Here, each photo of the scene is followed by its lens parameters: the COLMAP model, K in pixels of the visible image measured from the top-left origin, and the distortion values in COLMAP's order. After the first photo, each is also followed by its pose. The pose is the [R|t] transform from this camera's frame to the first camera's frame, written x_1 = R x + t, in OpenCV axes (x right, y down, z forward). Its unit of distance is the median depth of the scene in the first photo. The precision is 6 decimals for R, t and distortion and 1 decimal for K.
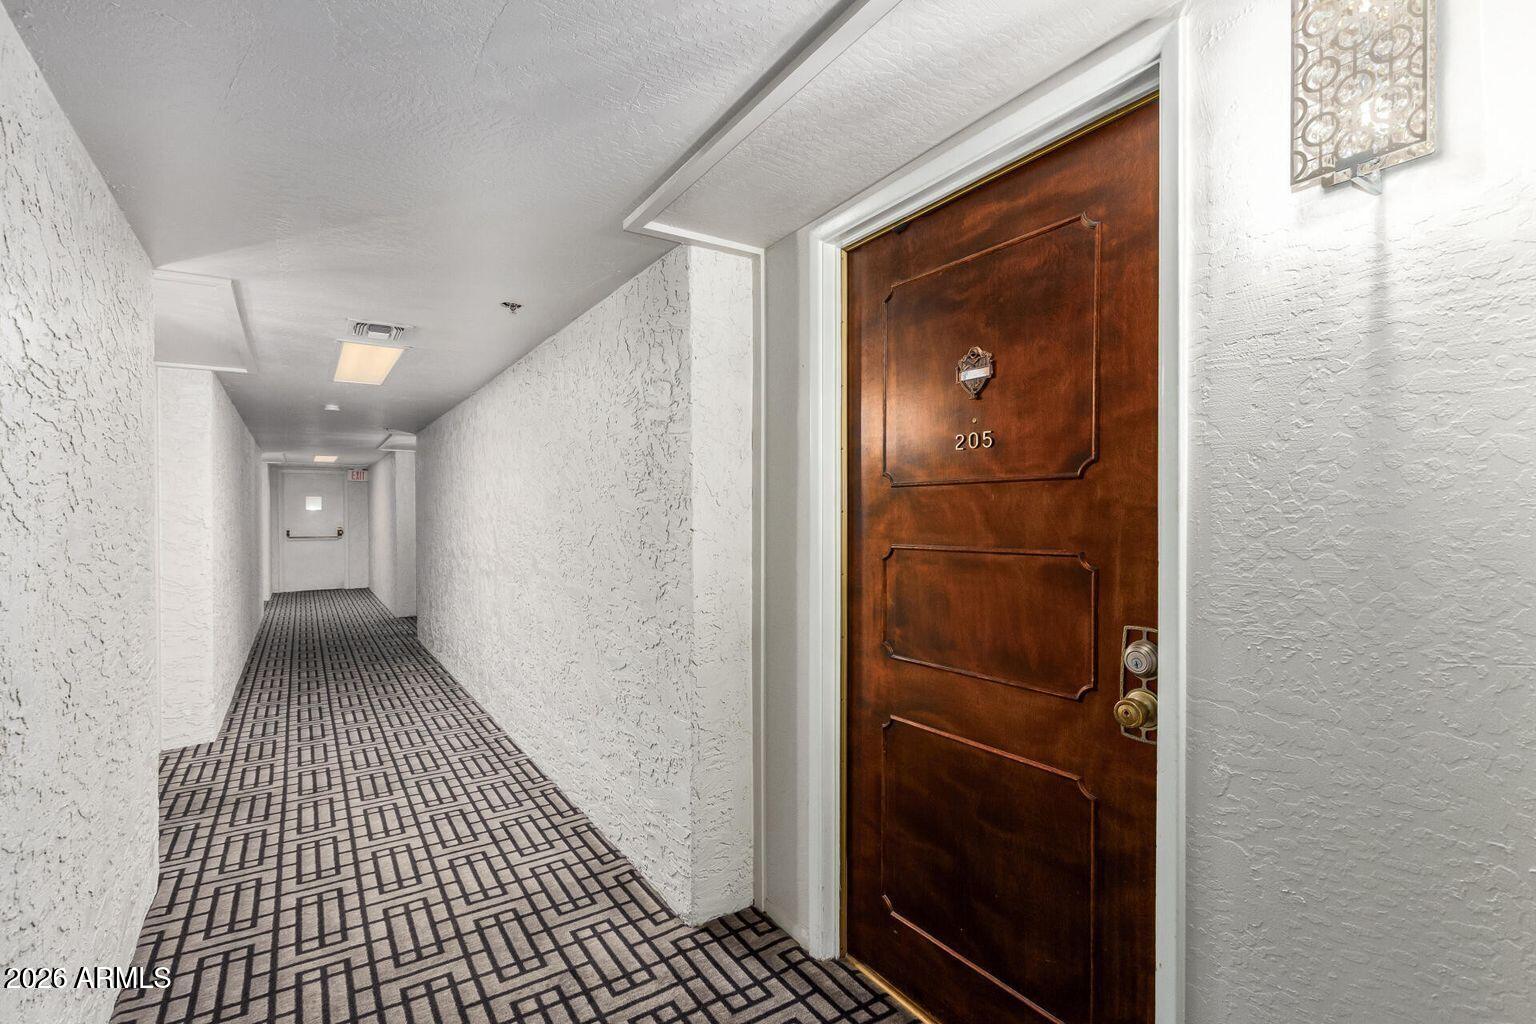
lens RADIAL K [[713.5, 0, 756.6], [0, 713.5, 519.8], [0, 0, 1]] dist [0.003986, -0.001666]
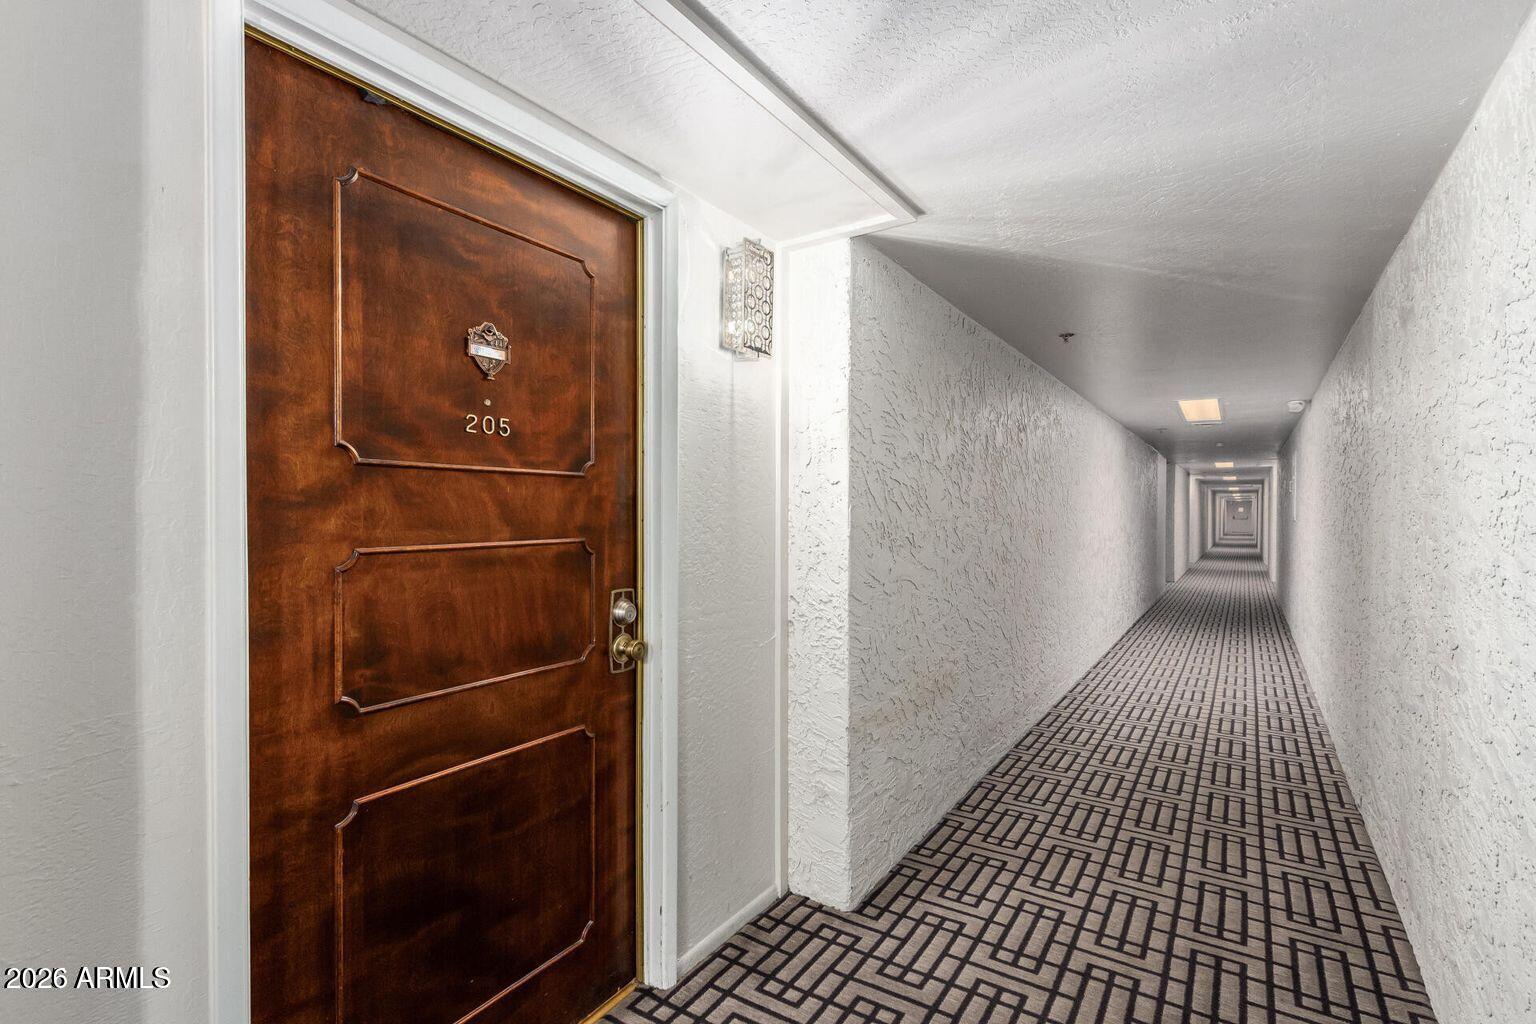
lens RADIAL K [[713.5, 0, 755.5], [0, 713.5, 512.1], [0, 0, 1]] dist [0.003986, -0.001666]
pose [[-0.393669, -0.002116, 0.919250, -0.751212], [0.001374, 0.999995, 0.002891, -0.002594], [-0.919251, 0.002401, -0.393664, 1.176722]]
